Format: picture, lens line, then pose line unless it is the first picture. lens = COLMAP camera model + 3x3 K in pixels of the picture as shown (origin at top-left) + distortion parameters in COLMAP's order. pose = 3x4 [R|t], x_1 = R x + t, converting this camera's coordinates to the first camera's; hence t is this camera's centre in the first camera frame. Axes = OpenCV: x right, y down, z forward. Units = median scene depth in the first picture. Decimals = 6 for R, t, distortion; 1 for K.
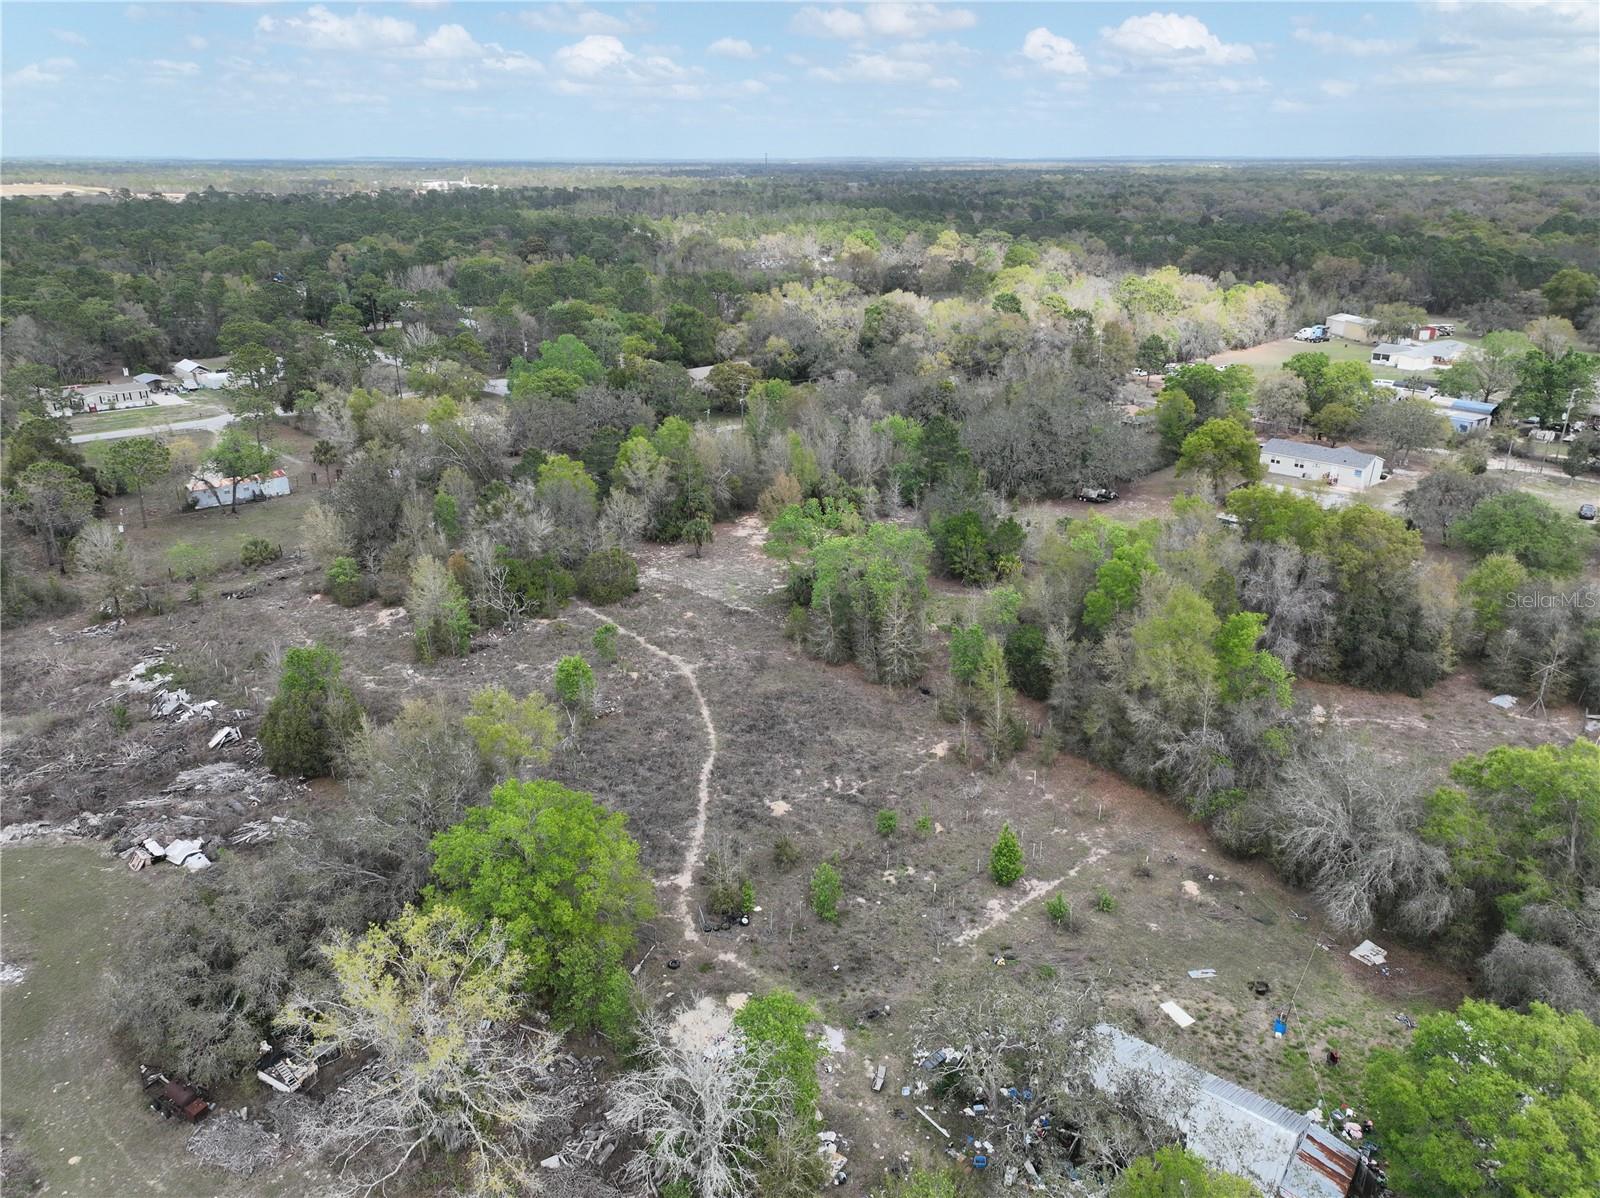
lens RADIAL K [[1126.6, 0, 800.0], [0, 1126.6, 599.0], [0, 0, 1]] dist [0.004146, -0.000128]
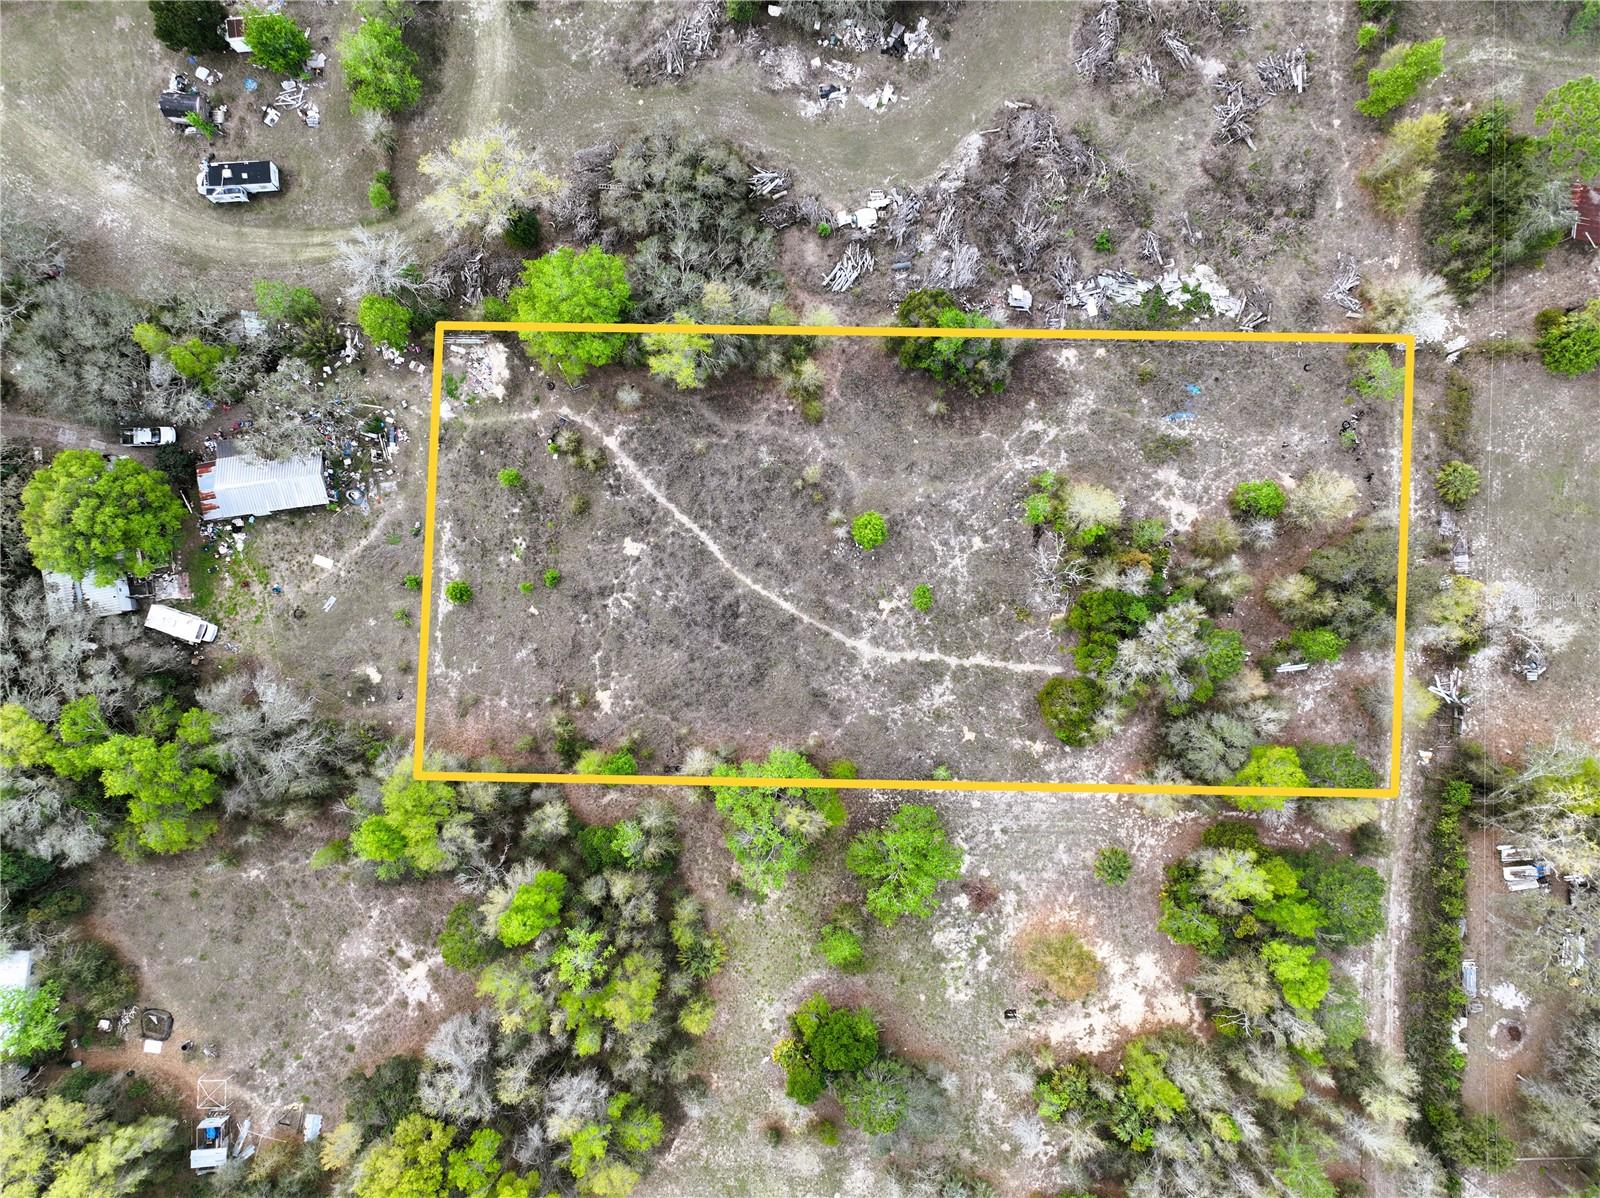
lens RADIAL K [[1126.6, 0, 800.0], [0, 1126.6, 599.0], [0, 0, 1]] dist [0.004146, -0.000128]
pose [[-0.696826, 0.716925, -0.021273, -0.085375], [-0.274751, -0.239416, 0.931231, -1.144301], [0.662530, 0.654751, 0.363808, 0.666446]]
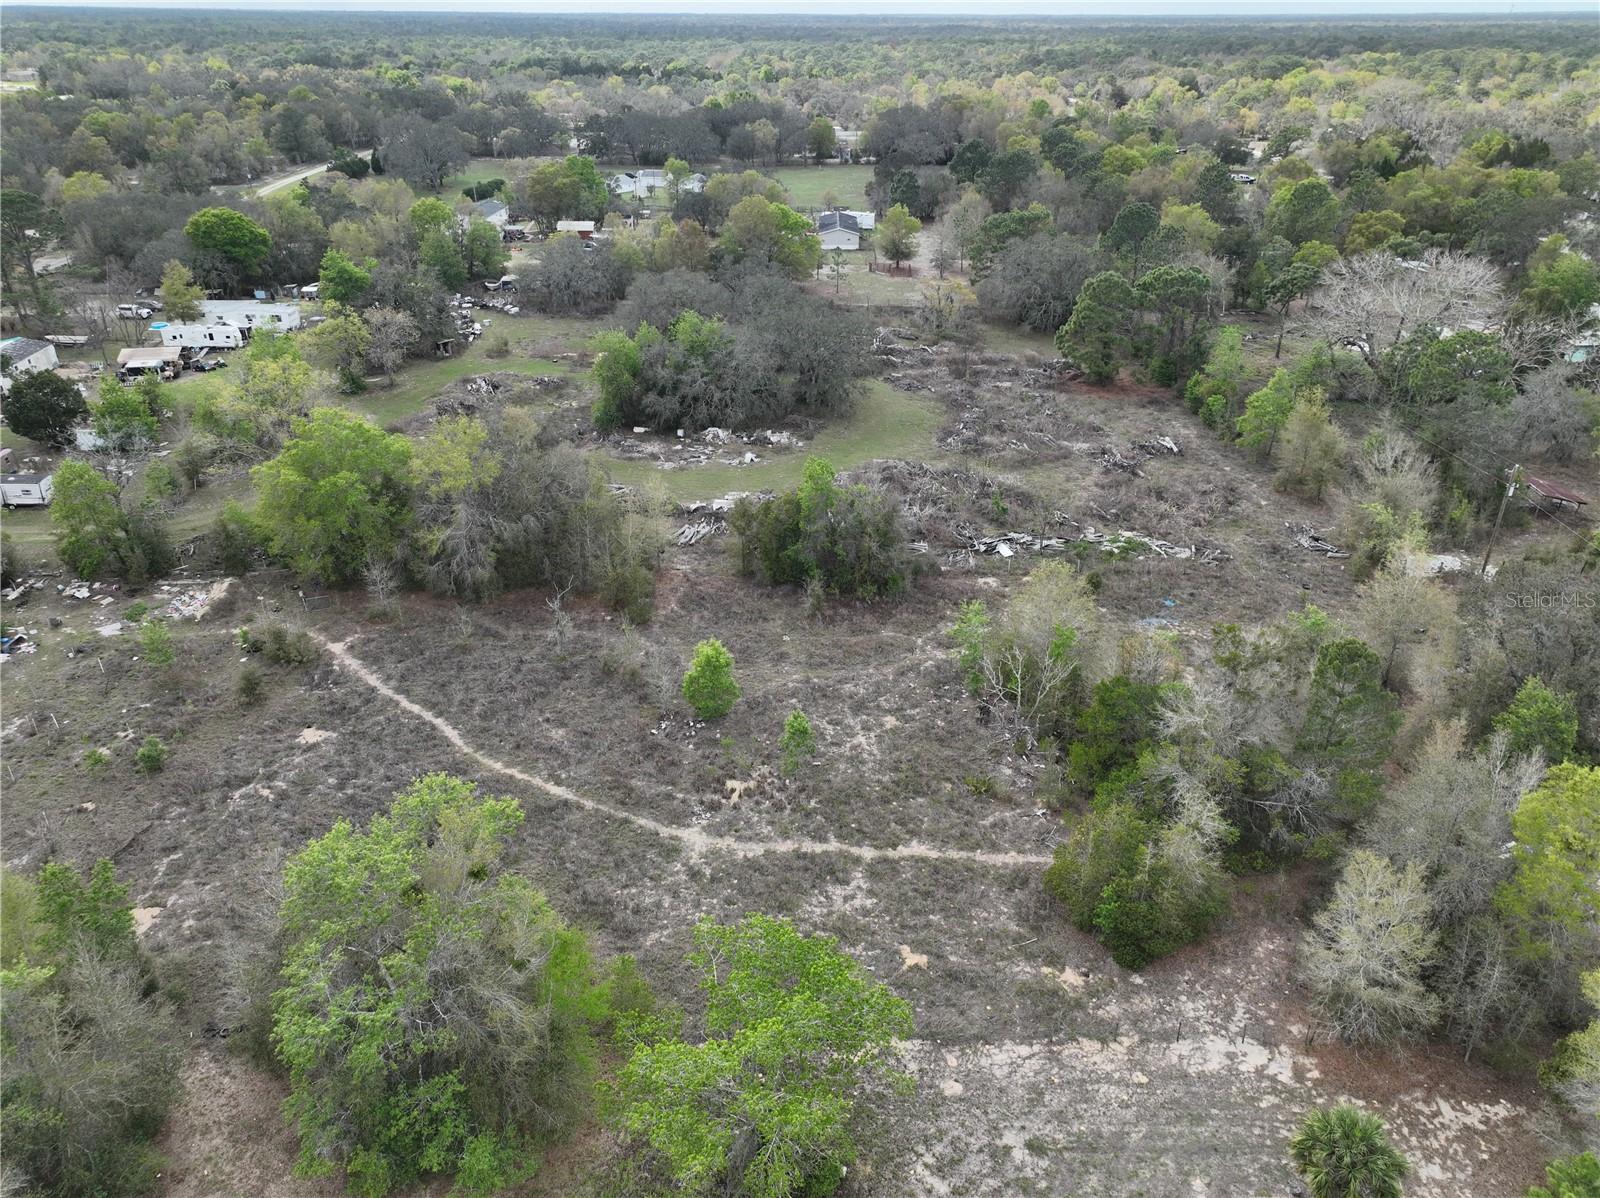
lens RADIAL K [[1126.6, 0, 800.0], [0, 1126.6, 599.0], [0, 0, 1]] dist [0.004146, -0.000128]
pose [[-0.674141, 0.347114, -0.651955, 0.238329], [-0.270209, 0.705593, 0.655077, -0.508297], [0.687401, 0.617779, -0.381876, 1.470083]]
